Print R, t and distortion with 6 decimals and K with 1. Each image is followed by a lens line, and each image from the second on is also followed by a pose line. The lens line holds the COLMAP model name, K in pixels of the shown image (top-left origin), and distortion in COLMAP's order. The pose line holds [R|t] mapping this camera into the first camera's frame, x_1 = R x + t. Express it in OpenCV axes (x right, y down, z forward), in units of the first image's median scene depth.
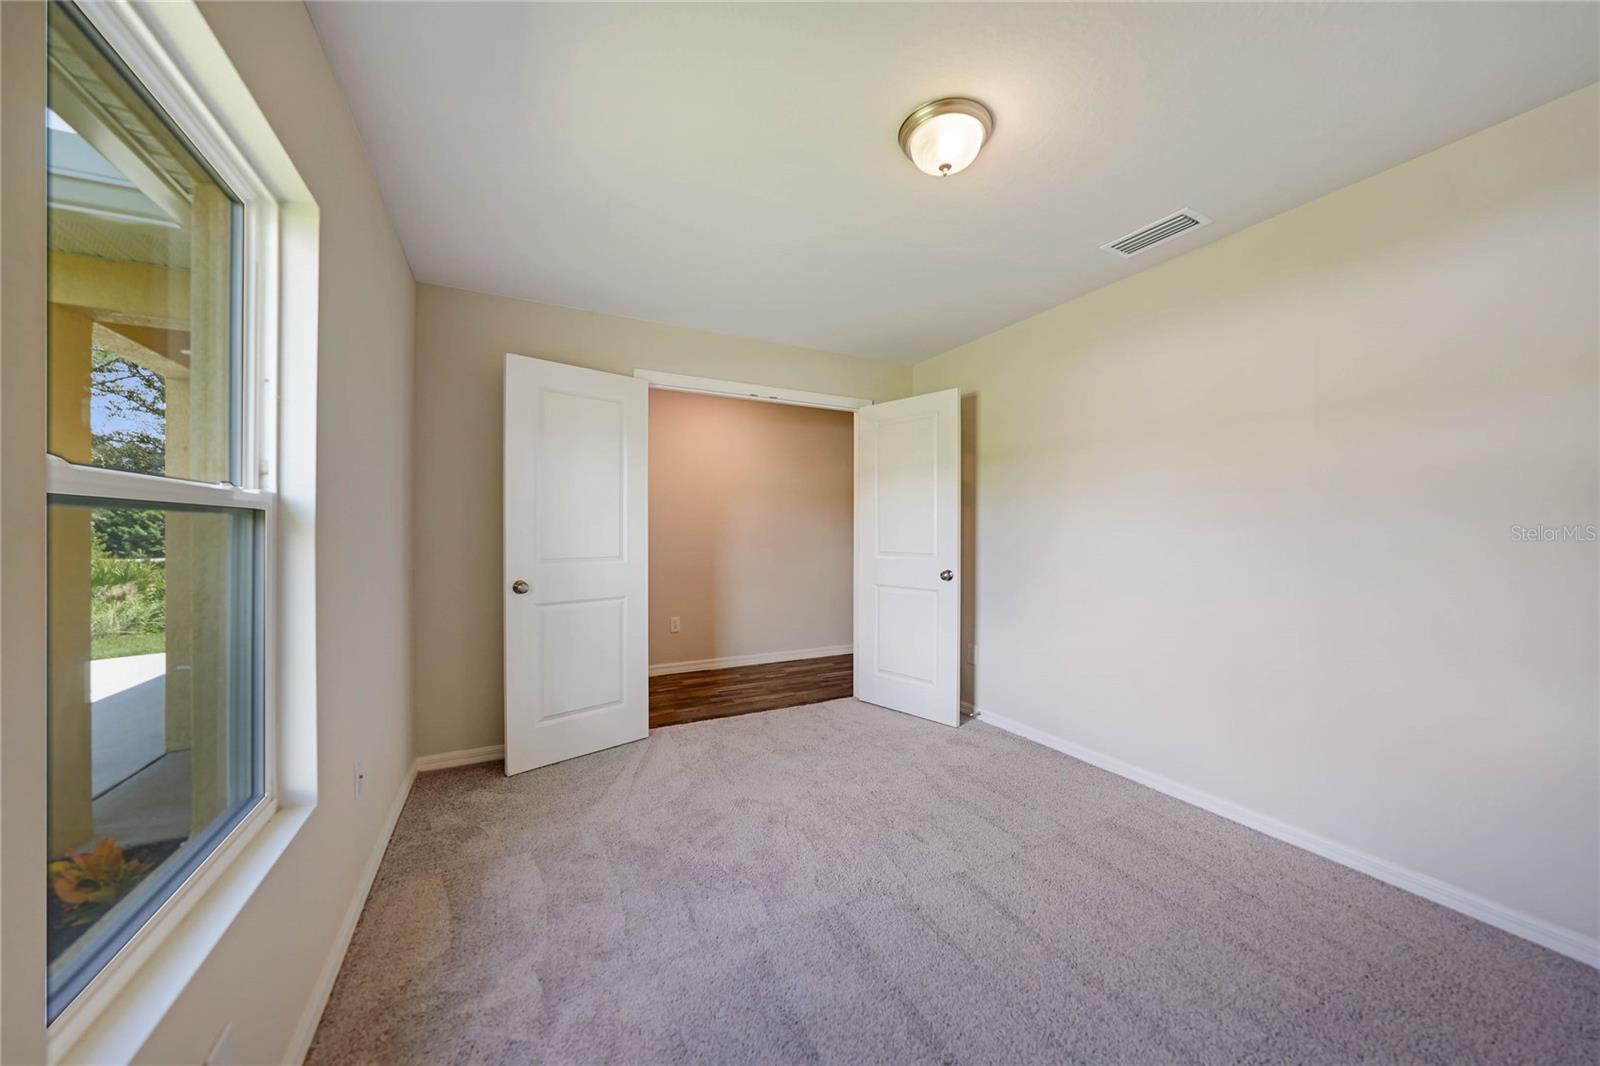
lens RADIAL K [[555.2, 0, 804.8], [0, 555.2, 538.9], [0, 0, 1]] dist [-0.023457, 0.004580]
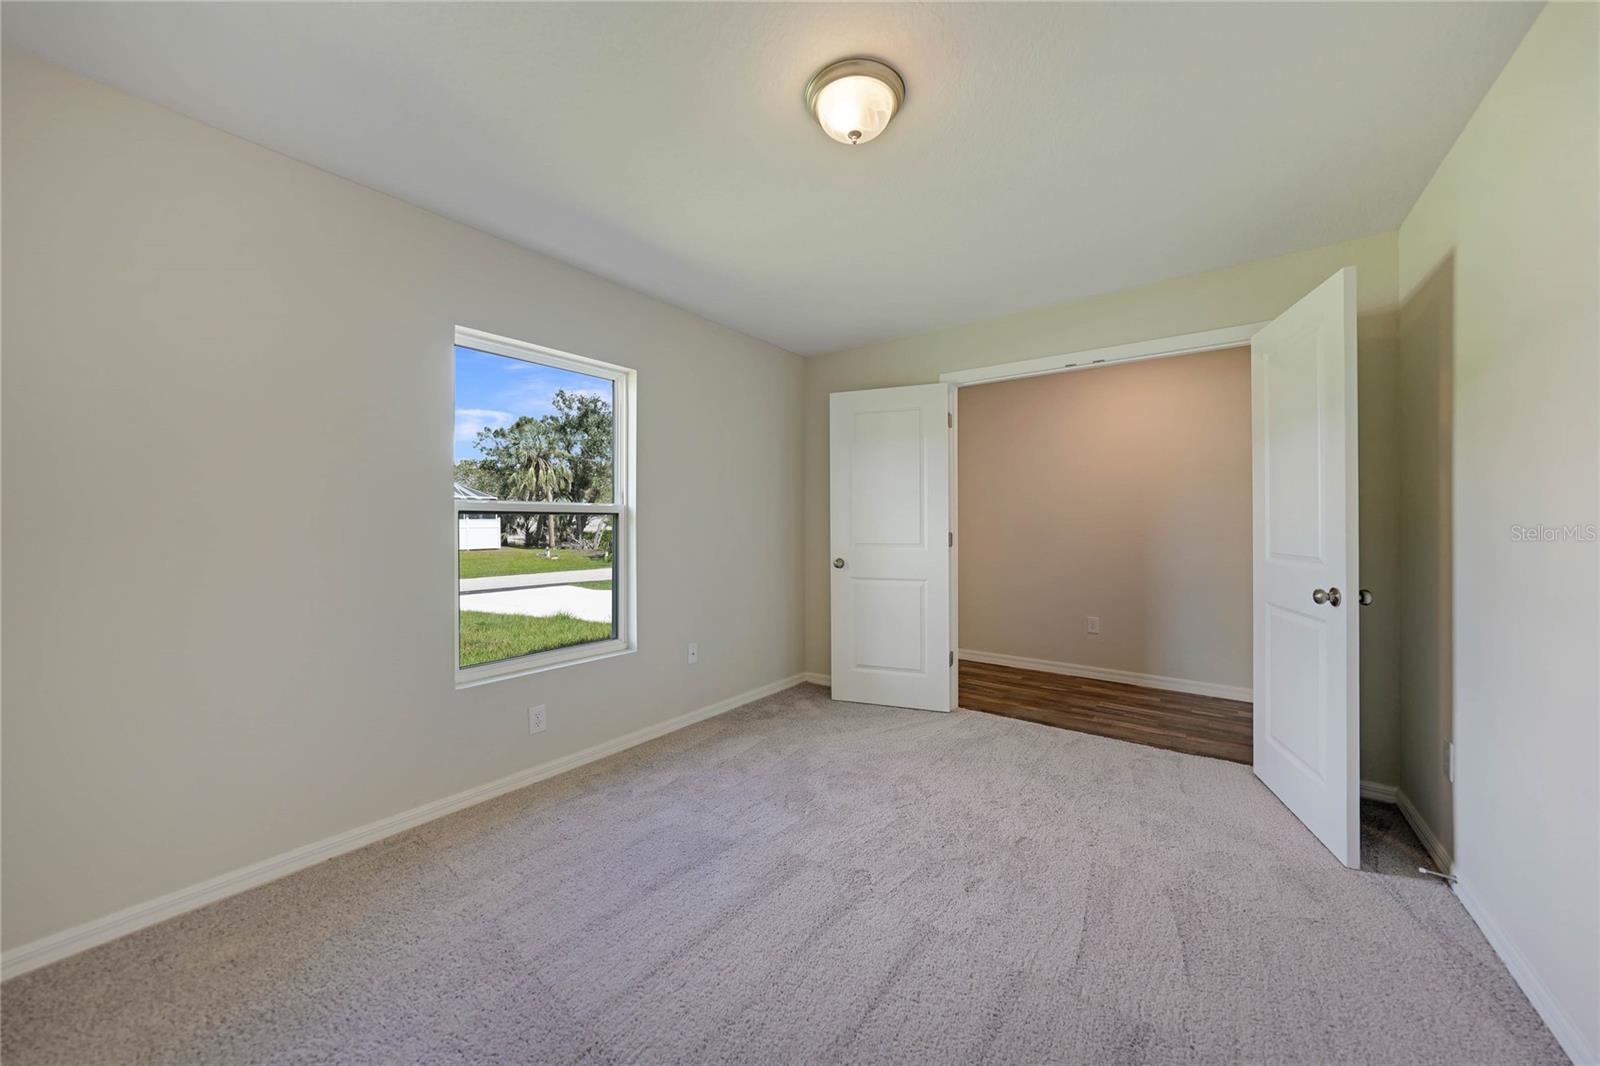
lens RADIAL K [[555.2, 0, 800.4], [0, 555.2, 527.7], [0, 0, 1]] dist [-0.023457, 0.004580]
pose [[0.432239, 0.005367, -0.901743, 0.674578], [-0.008784, 0.999960, 0.001741, -0.001868], [0.901716, 0.007168, 0.432269, 0.322902]]
